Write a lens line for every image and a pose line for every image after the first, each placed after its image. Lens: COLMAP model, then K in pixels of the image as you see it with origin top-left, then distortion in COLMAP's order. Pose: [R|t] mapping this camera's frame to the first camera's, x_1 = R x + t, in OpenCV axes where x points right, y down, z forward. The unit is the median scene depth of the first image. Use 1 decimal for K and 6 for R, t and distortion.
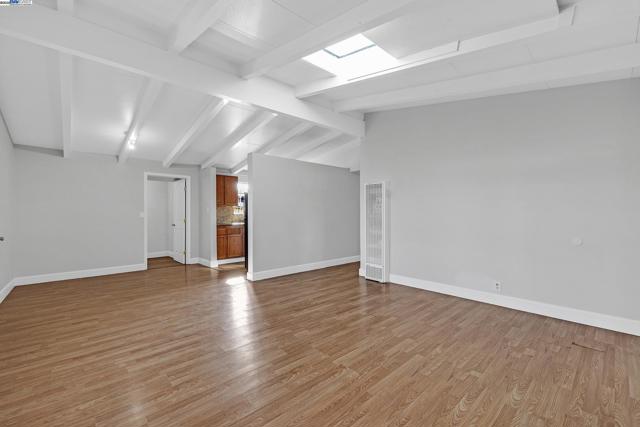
lens RADIAL K [[272.1, 0, 323.3], [0, 272.1, 216.1], [0, 0, 1]] dist [-0.003588, 0.000205]
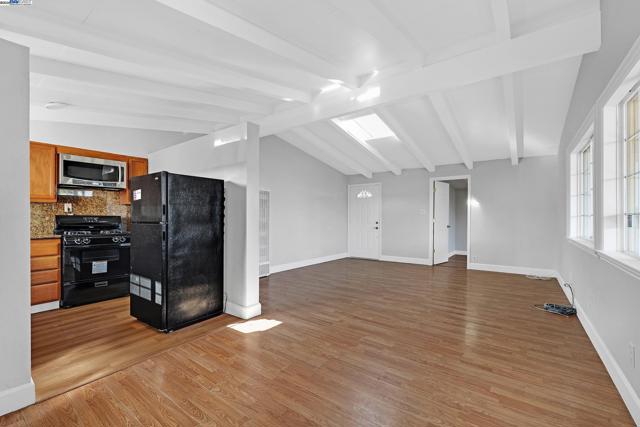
lens RADIAL K [[272.1, 0, 321.9], [0, 272.1, 215.4], [0, 0, 1]] dist [-0.003588, 0.000205]
pose [[-0.180216, 0.012322, 0.983550, -1.844761], [0.010378, 0.999890, -0.010625, 0.002101], [-0.983572, 0.008292, -0.180324, 1.861894]]
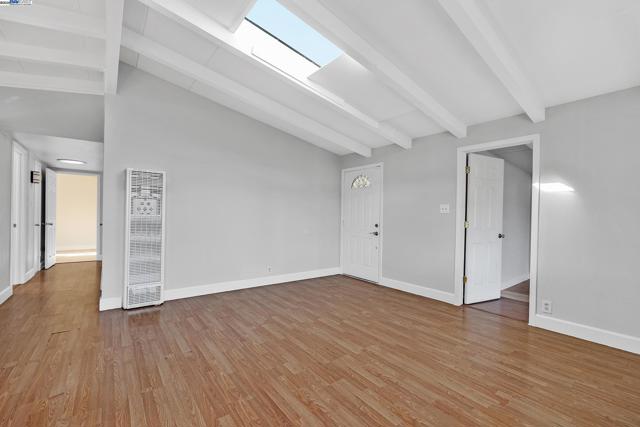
lens RADIAL K [[272.1, 0, 316.1], [0, 272.1, 210.9], [0, 0, 1]] dist [-0.003588, 0.000205]
pose [[0.092761, 0.019995, 0.995488, -0.936512], [-0.008578, 0.999777, -0.019282, -0.003710], [-0.995651, -0.006751, 0.092912, 0.943185]]
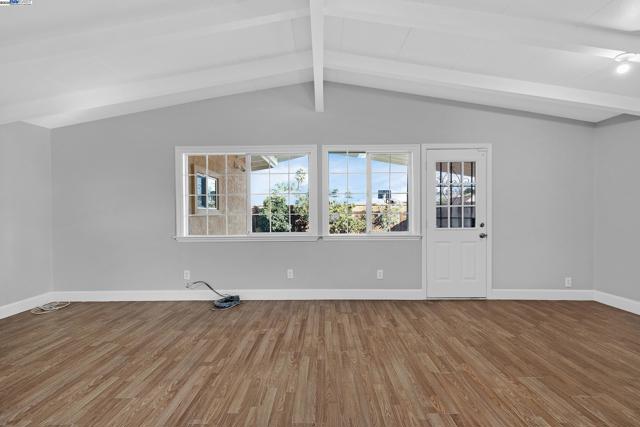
lens RADIAL K [[272.1, 0, 317.3], [0, 272.1, 213.5], [0, 0, 1]] dist [-0.003588, 0.000205]
pose [[-0.699344, 0.012824, -0.714670, 0.009635], [0.005970, 0.999909, 0.012101, -0.022267], [0.714760, 0.004196, -0.699357, 1.822128]]
